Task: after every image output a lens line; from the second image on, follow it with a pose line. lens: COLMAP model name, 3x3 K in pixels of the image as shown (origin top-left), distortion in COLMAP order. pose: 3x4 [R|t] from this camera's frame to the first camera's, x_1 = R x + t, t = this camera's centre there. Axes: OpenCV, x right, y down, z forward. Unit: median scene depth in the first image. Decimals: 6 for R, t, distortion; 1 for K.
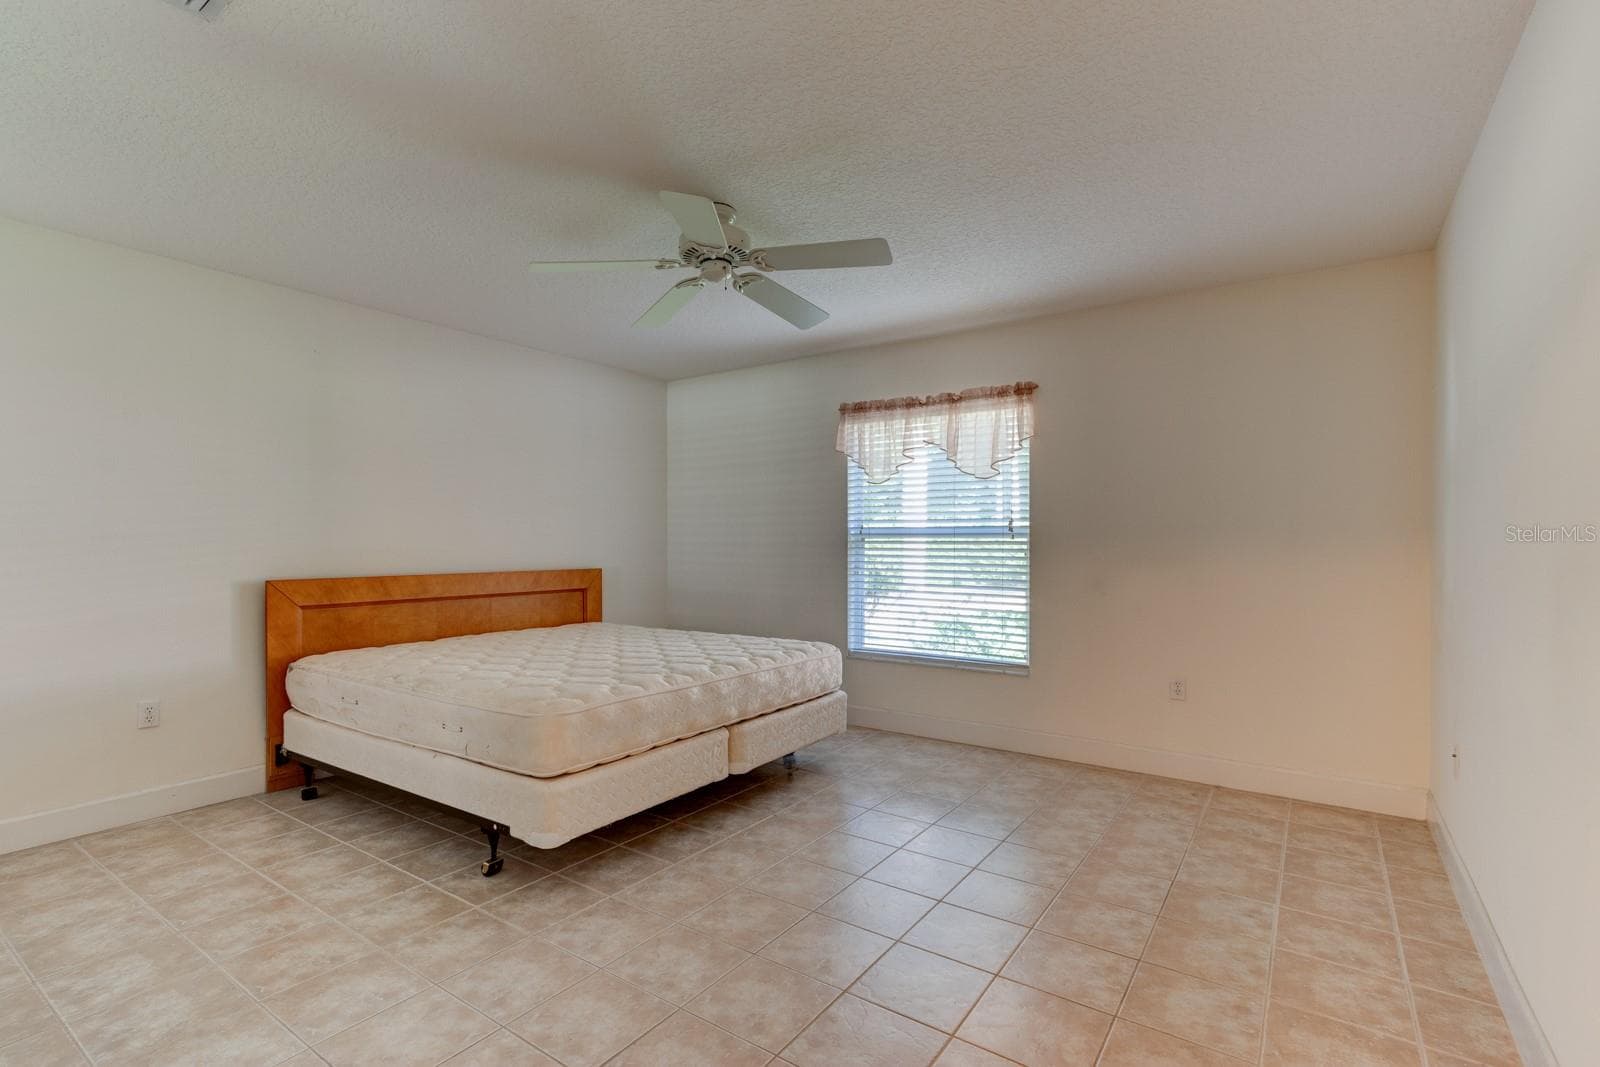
lens RADIAL K [[749.7, 0, 795.9], [0, 749.7, 537.6], [0, 0, 1]] dist [0.003279, 0.002381]
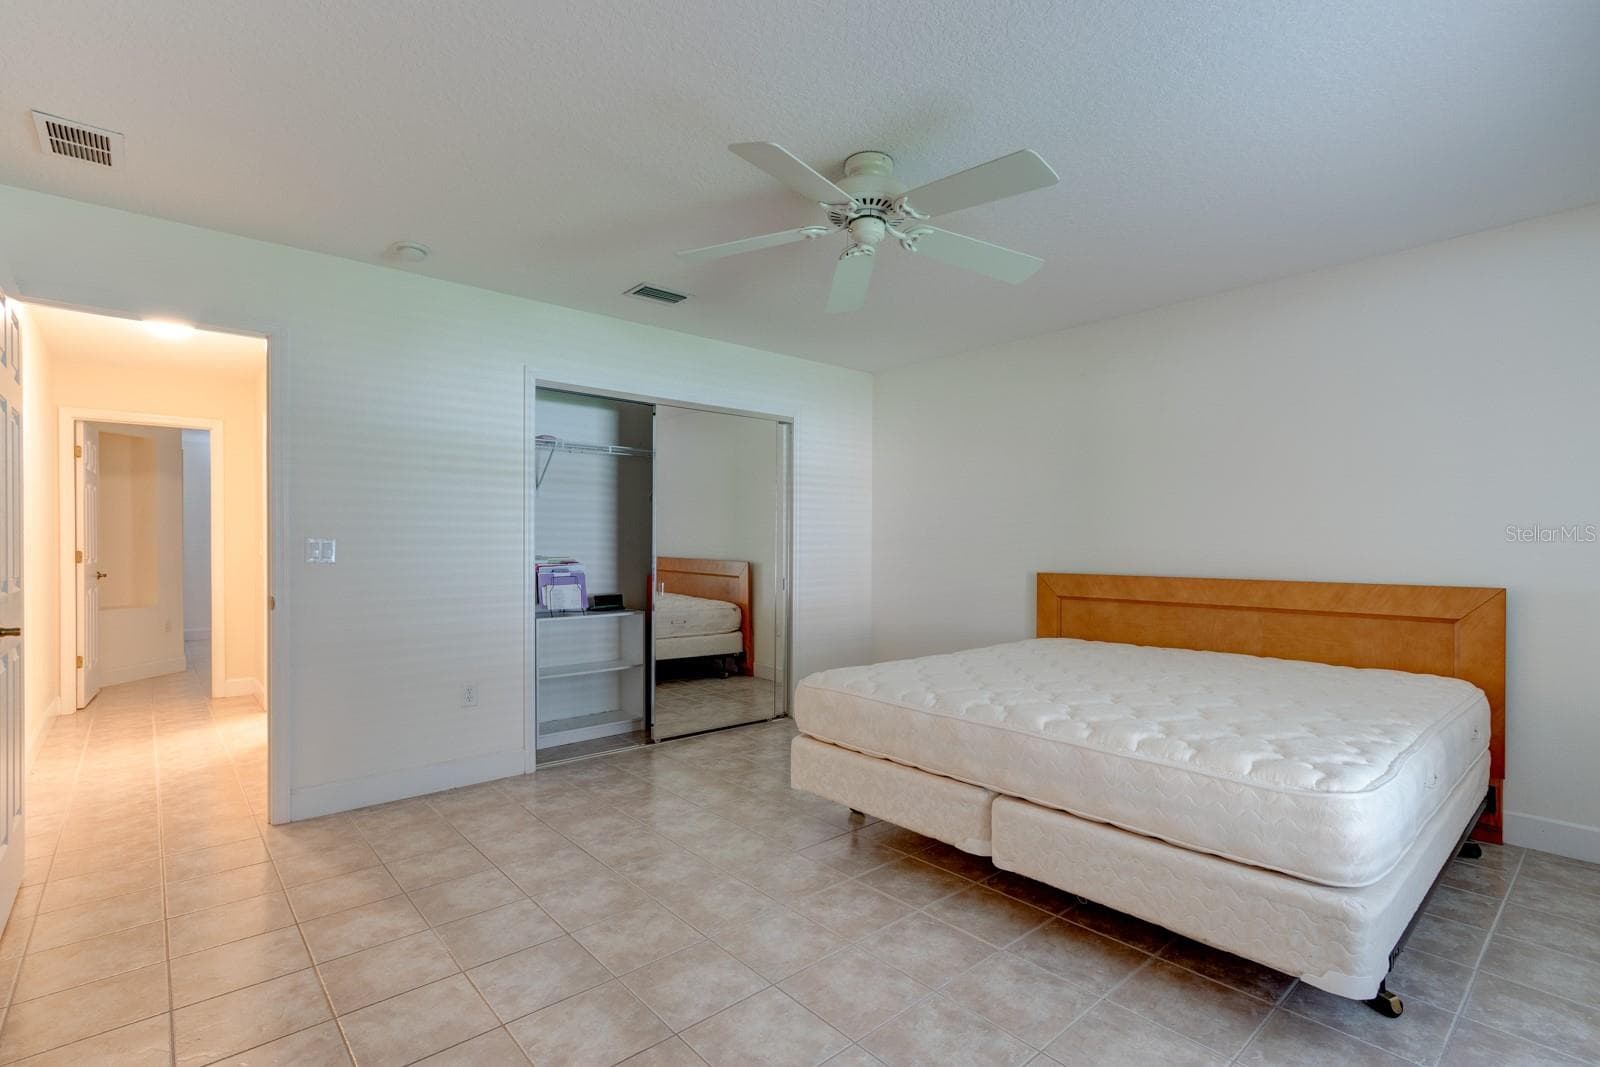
lens RADIAL K [[749.7, 0, 796.0], [0, 749.7, 540.0], [0, 0, 1]] dist [0.003279, 0.002381]
pose [[-0.239193, -0.001982, -0.970970, 0.611171], [0.004277, 0.999986, -0.003095, 0.004676], [0.970963, -0.004893, -0.239181, 0.901697]]
